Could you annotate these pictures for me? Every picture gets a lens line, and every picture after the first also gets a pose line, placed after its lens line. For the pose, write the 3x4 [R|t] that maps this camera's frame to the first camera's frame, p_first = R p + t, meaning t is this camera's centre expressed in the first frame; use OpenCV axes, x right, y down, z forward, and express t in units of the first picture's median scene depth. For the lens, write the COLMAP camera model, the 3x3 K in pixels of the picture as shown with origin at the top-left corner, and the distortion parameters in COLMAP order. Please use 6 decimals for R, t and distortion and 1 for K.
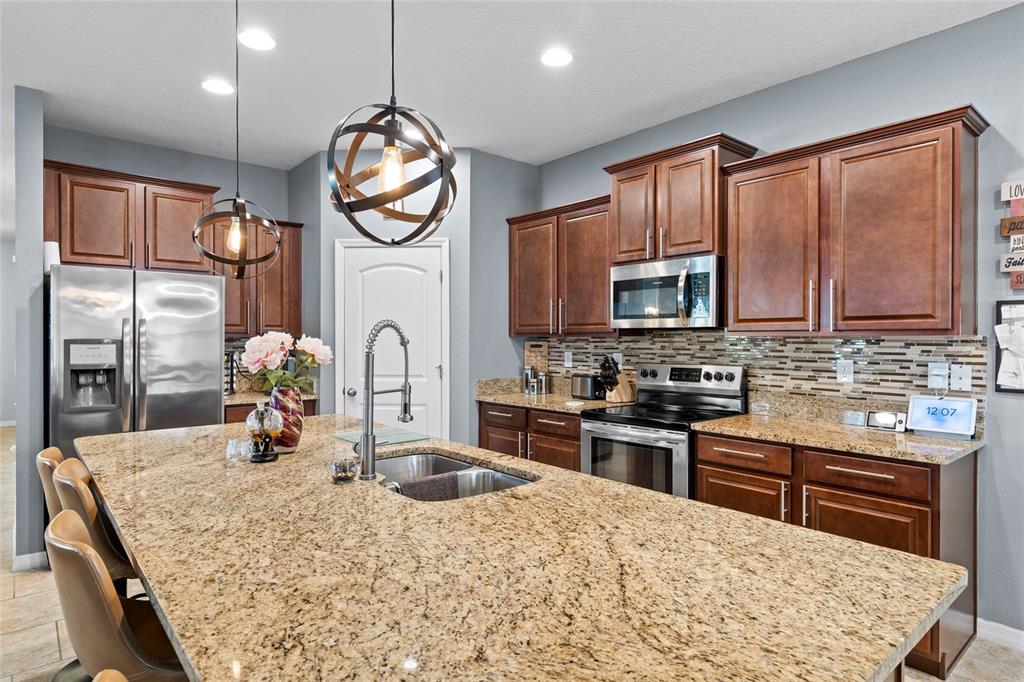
lens RADIAL K [[579.4, 0, 512.1], [0, 579.4, 342.2], [0, 0, 1]] dist [0.011697, -0.000311]
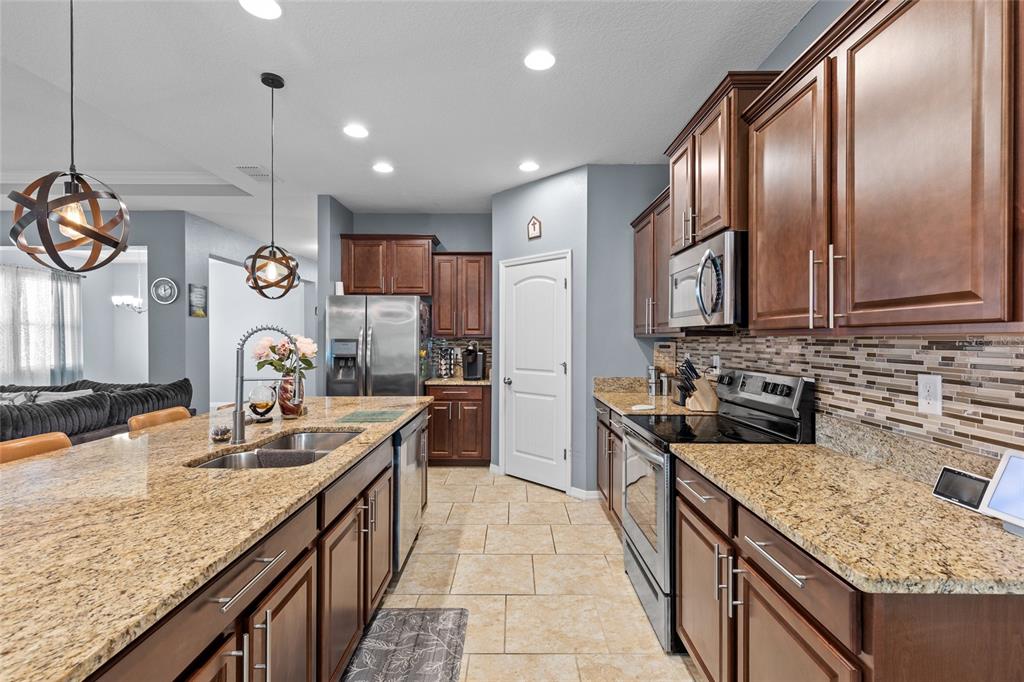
lens RADIAL K [[463.2, 0, 511.4], [0, 463.2, 337.3], [0, 0, 1]] dist [0.005571, 0.000633]
pose [[0.757215, -0.000959, -0.653165, 0.531257], [-0.005189, 0.999959, -0.007485, -0.002629], [0.653146, 0.009057, 0.757178, 0.340979]]
